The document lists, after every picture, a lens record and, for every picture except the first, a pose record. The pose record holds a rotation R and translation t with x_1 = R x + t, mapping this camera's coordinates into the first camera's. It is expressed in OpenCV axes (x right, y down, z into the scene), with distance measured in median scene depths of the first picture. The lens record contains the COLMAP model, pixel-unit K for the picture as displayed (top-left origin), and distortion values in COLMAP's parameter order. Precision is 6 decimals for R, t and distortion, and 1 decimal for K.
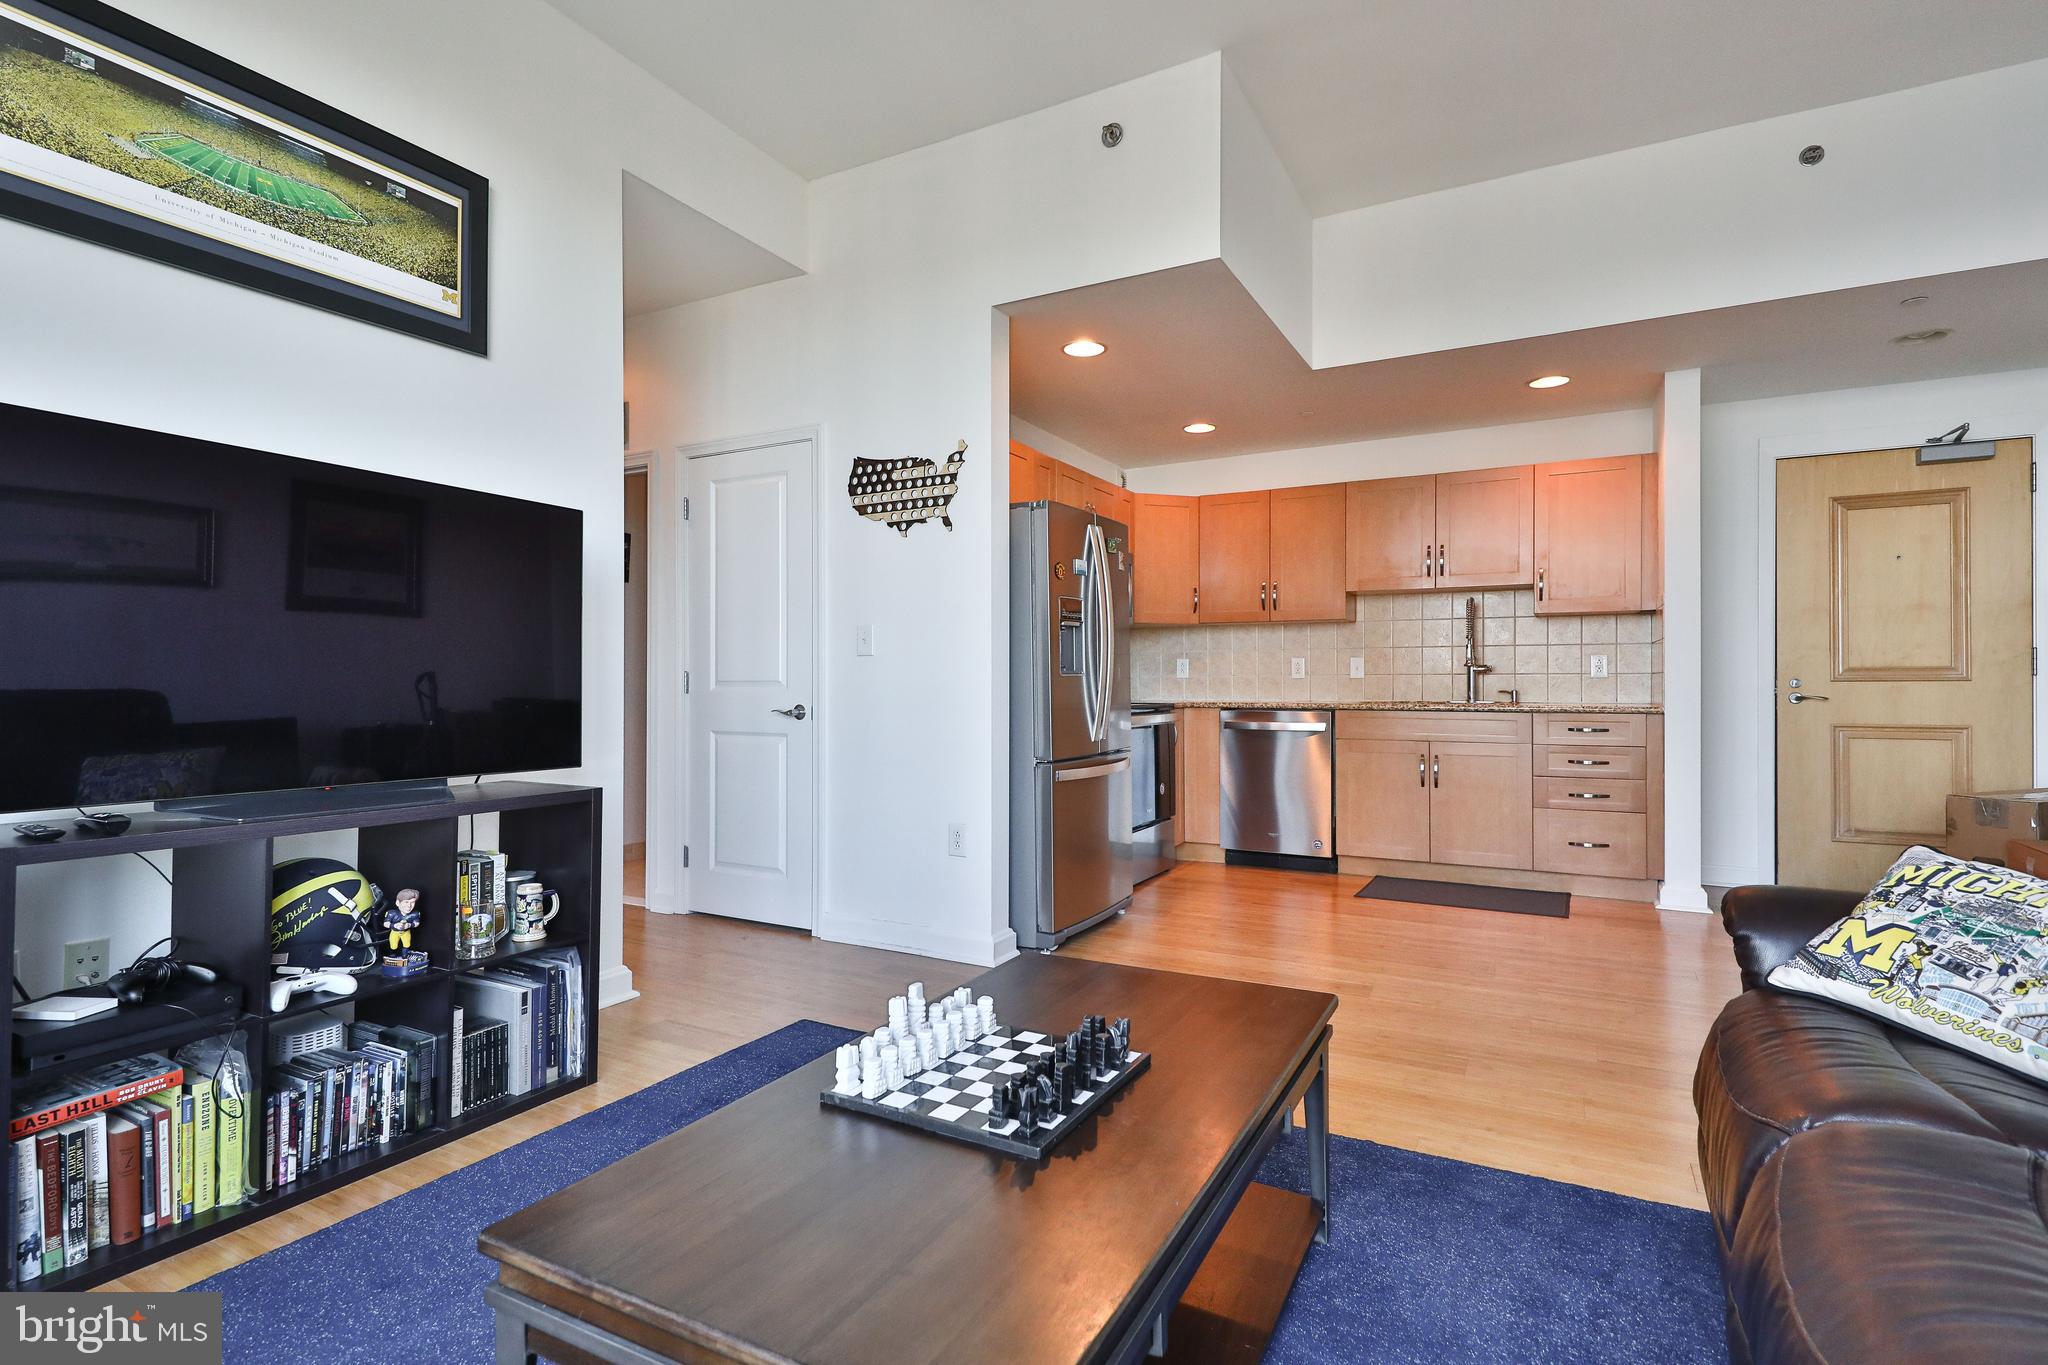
lens RADIAL K [[967.9, 0, 1009.2], [0, 967.9, 692.0], [0, 0, 1]] dist [0.003467, 0.000224]
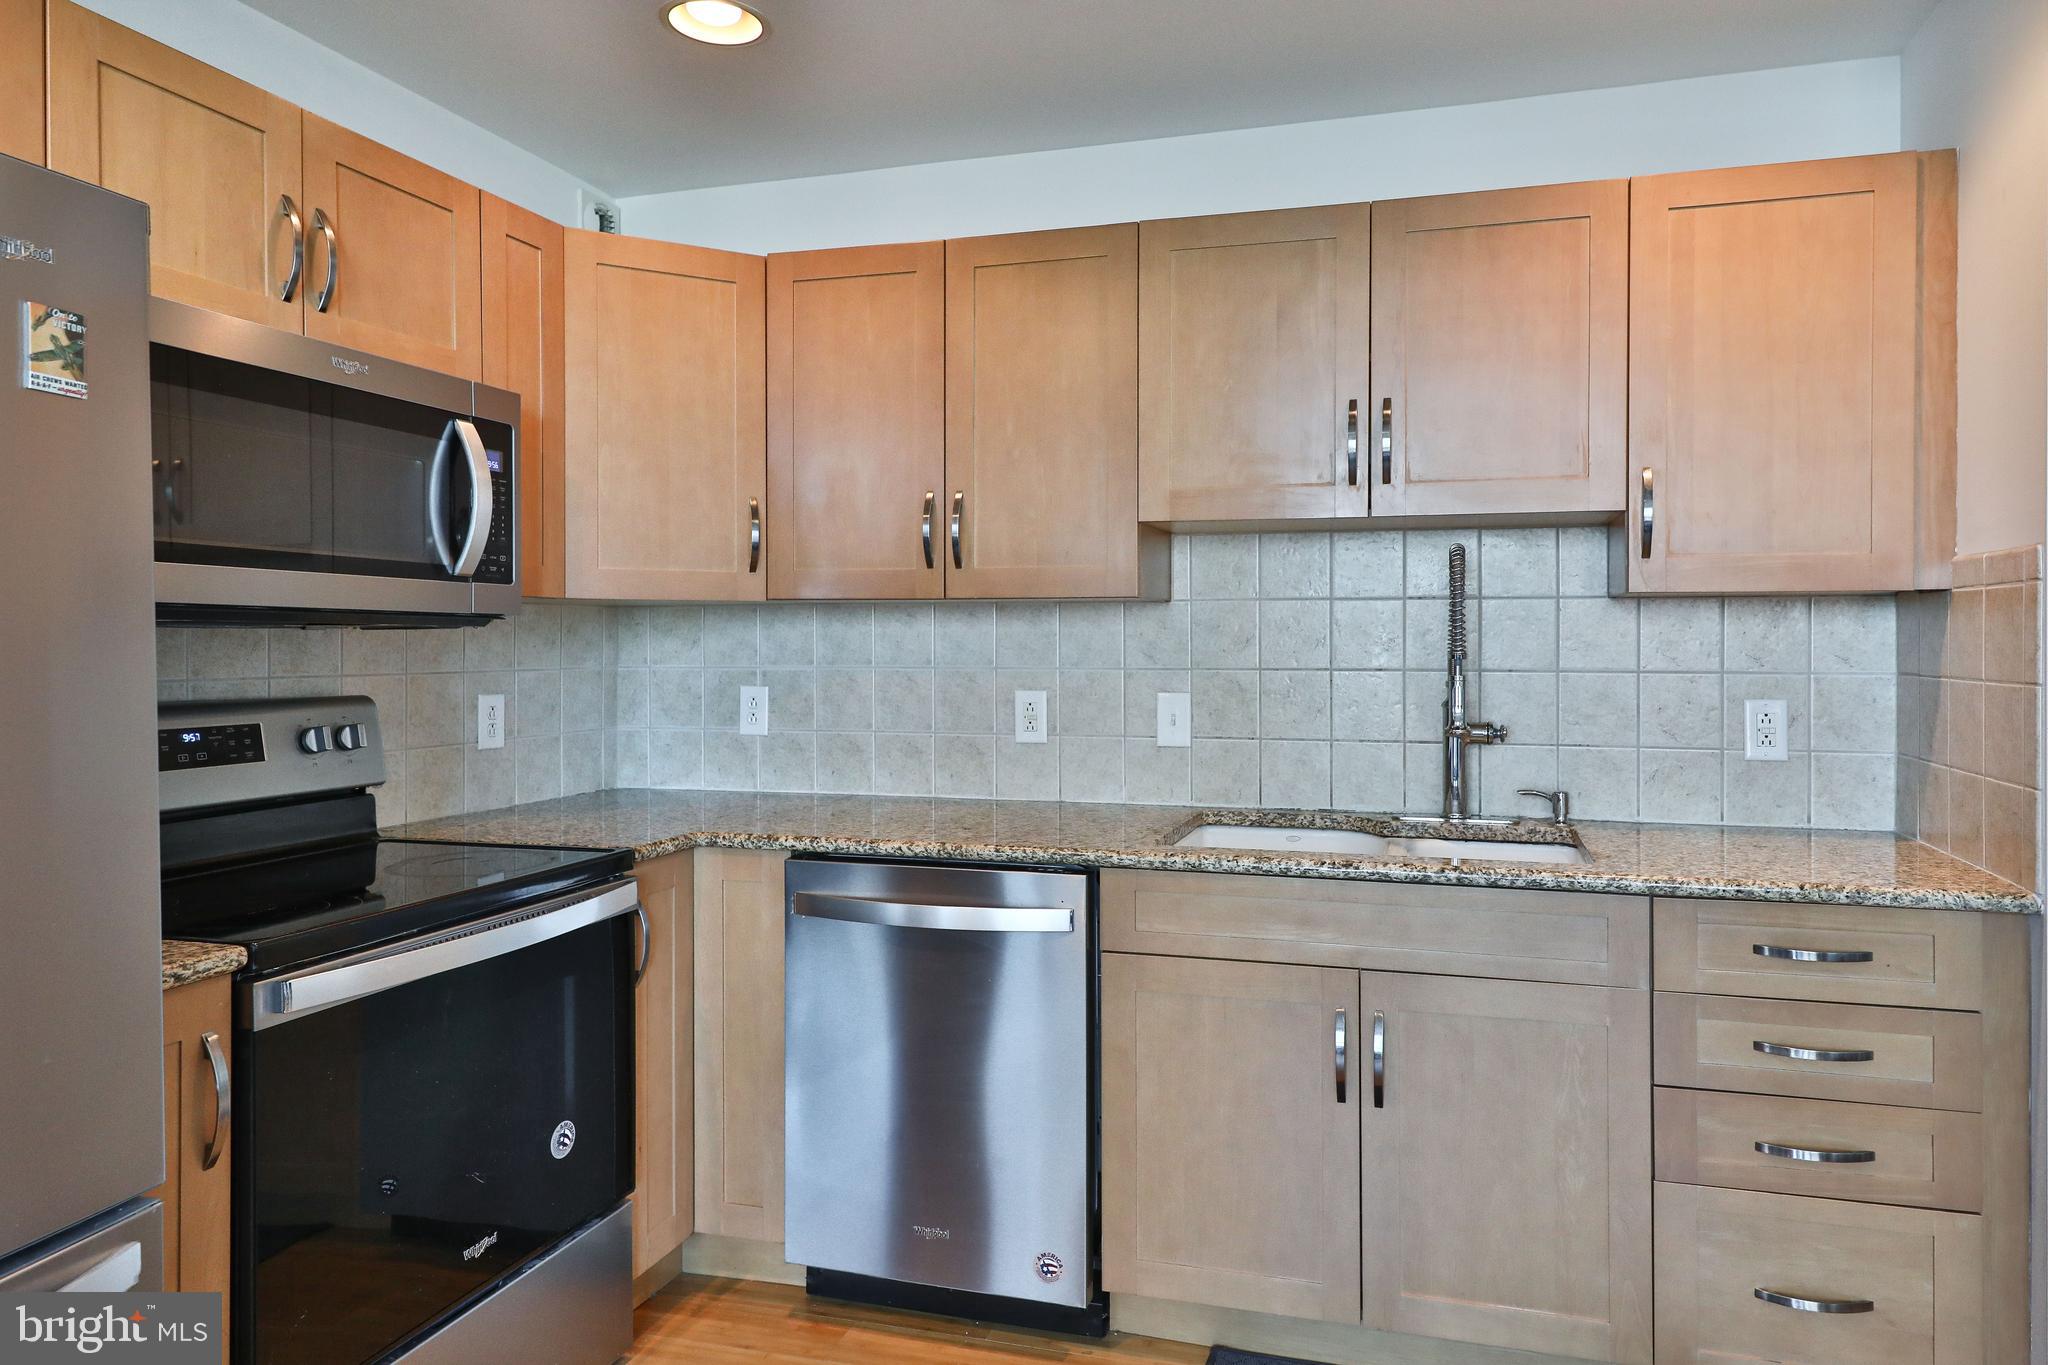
lens RADIAL K [[1446.9, 0, 1031.0], [0, 1446.9, 673.0], [0, 0, 1]] dist [-0.005416, -0.001255]
pose [[0.976640, -0.003490, 0.214852, 0.192043], [0.001651, 0.999960, 0.008739, -0.052034], [-0.214874, -0.008180, 0.976607, 0.478903]]
